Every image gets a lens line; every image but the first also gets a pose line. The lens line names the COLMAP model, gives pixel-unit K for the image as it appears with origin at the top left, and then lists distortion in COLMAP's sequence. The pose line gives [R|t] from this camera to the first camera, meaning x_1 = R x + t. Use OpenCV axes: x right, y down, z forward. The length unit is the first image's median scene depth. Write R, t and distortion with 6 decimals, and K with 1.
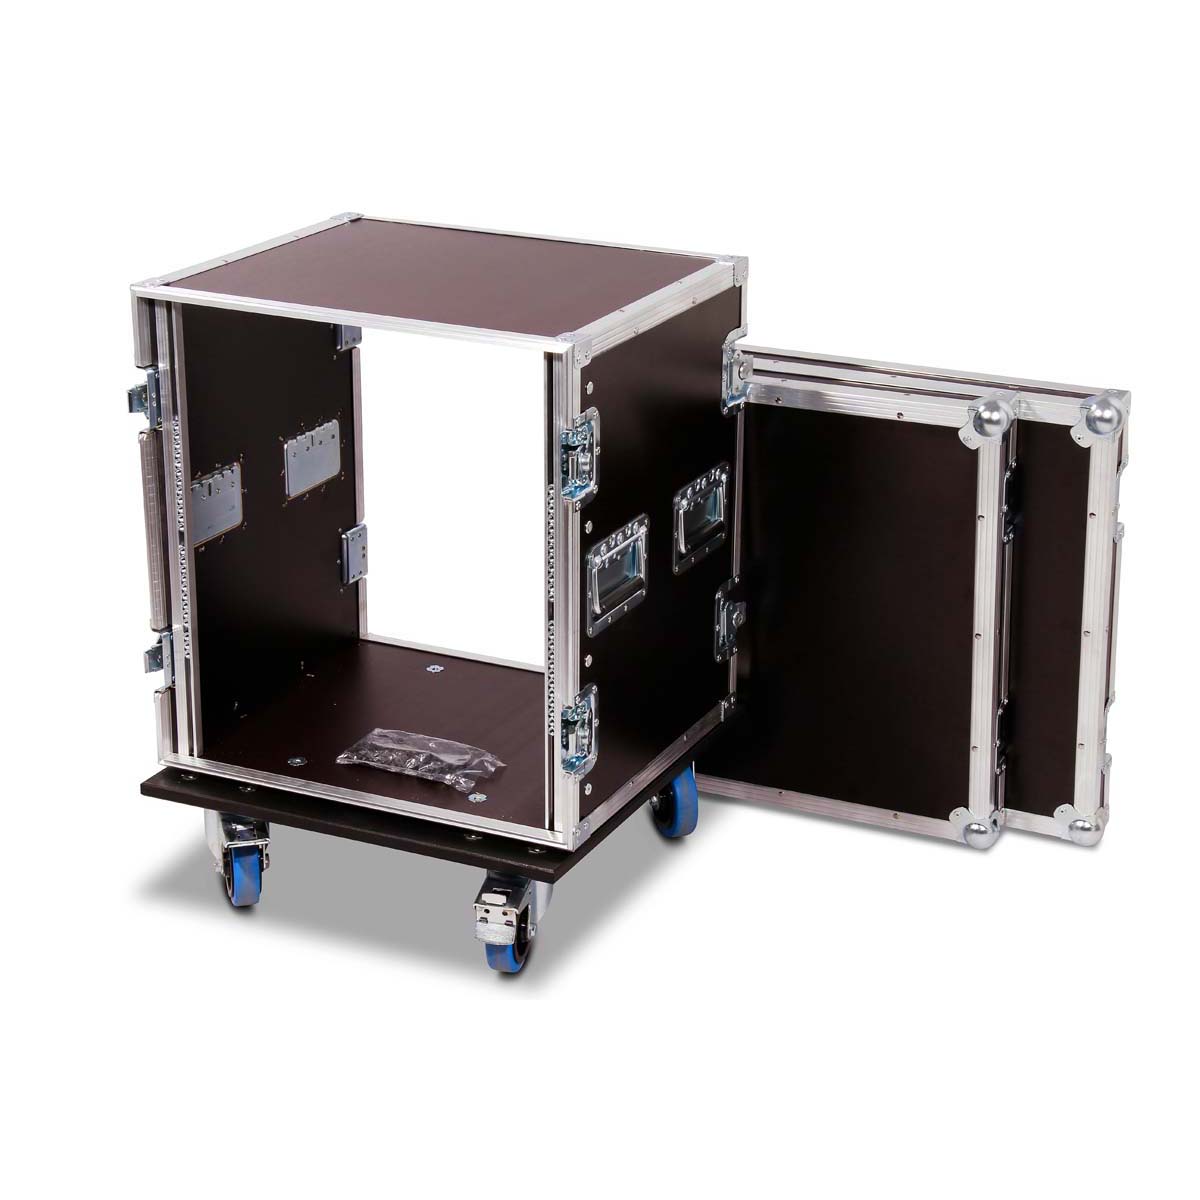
lens RADIAL K [[2658.5, 0, 609.4], [0, 2658.5, 597.1], [0, 0, 1]] dist [0.737479, 0.000000]
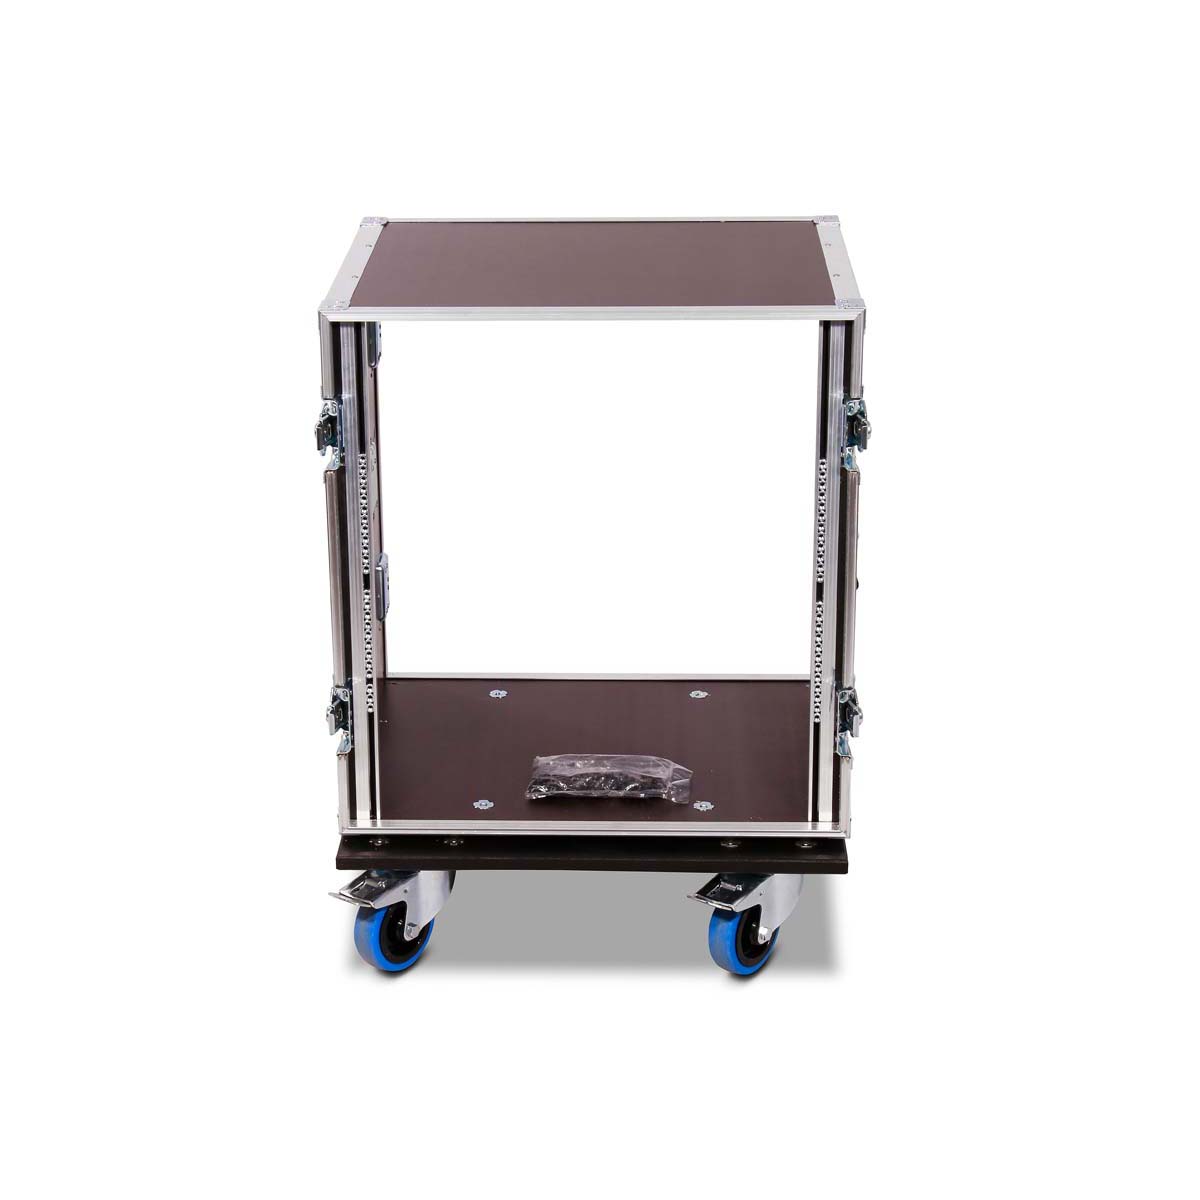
lens RADIAL K [[2658.5, 0, 595.0], [0, 2658.5, 603.8], [0, 0, 1]] dist [0.737479, 0.000000]
pose [[0.911791, -0.149350, 0.382534, -0.435852], [0.152326, 0.988070, 0.022689, -0.023135], [-0.381359, 0.037582, 0.923663, 0.134006]]
